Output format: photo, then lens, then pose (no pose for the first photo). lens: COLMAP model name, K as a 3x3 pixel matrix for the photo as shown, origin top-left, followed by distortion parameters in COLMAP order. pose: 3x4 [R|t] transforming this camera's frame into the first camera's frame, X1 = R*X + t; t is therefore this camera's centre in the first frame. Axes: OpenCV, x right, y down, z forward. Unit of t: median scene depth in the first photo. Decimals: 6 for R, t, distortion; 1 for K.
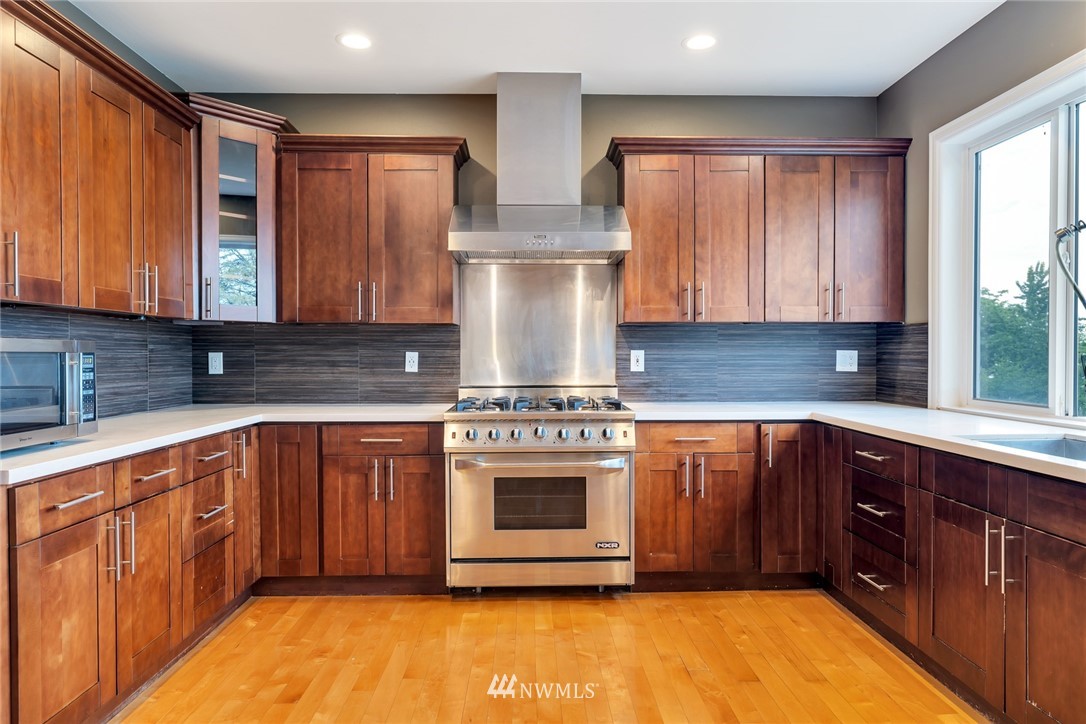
lens RADIAL K [[688.1, 0, 546.6], [0, 688.1, 358.3], [0, 0, 1]] dist [0.006216, 0.007763]
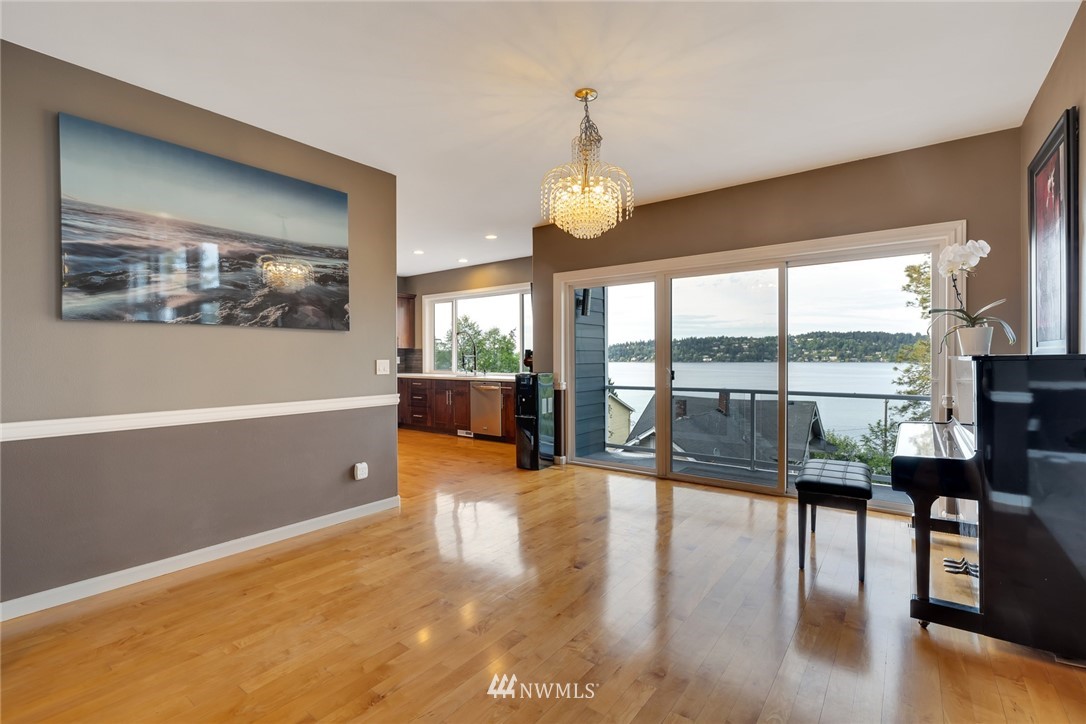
lens RADIAL K [[490.0, 0, 547.9], [0, 490.0, 362.0], [0, 0, 1]] dist [0.000878, 0.000569]
pose [[0.622320, -0.009332, 0.782707, -1.024378], [0.011290, 0.999932, 0.002946, 0.014876], [-0.782681, 0.007003, 0.622383, -1.076408]]
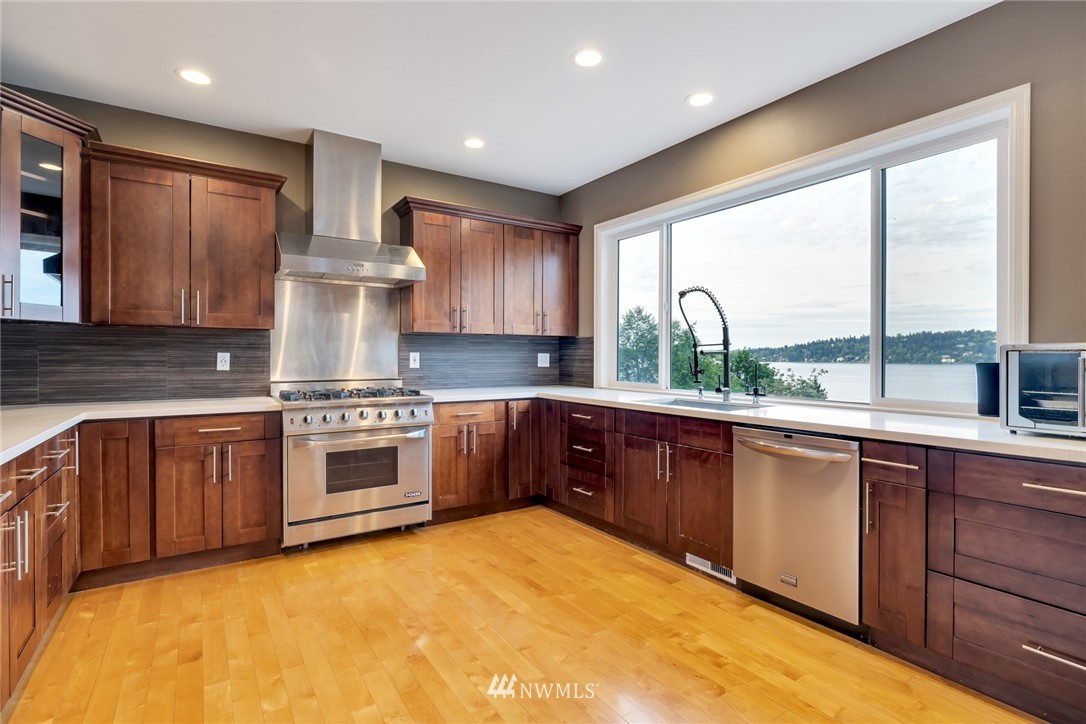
lens RADIAL K [[524.5, 0, 540.1], [0, 524.5, 359.4], [0, 0, 1]] dist [-0.000684, 0.001320]
pose [[0.850128, -0.000835, 0.526576, -0.236585], [0.002006, 0.999997, -0.001653, 0.004678], [-0.526573, 0.002462, 0.850126, -0.020799]]
